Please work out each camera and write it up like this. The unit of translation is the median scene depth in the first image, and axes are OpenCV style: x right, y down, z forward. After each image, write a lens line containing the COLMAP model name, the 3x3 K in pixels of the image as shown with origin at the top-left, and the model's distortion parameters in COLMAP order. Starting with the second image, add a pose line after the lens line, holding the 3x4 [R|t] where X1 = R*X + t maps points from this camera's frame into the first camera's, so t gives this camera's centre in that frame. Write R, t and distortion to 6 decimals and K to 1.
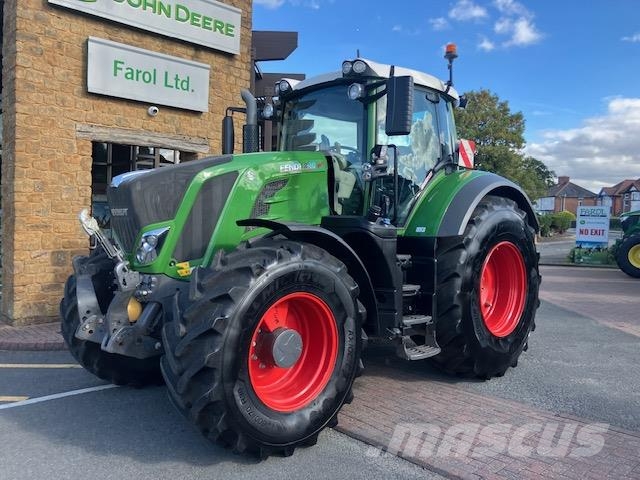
lens RADIAL K [[528.8, 0, 311.0], [0, 528.8, 228.6], [0, 0, 1]] dist [0.029310, -0.027208]
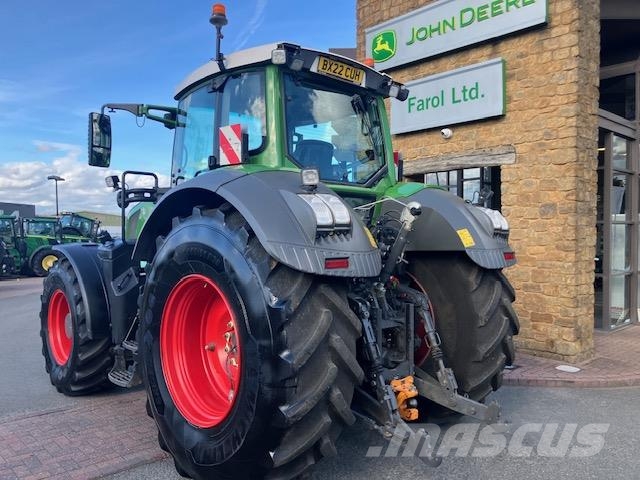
lens RADIAL K [[528.8, 0, 318.1], [0, 528.8, 238.7], [0, 0, 1]] dist [0.029310, -0.027208]
pose [[0.010557, -0.018169, -0.999779, 0.936875], [-0.016733, 0.999692, -0.018344, -0.009600], [0.999804, 0.016923, 0.010250, 1.069770]]
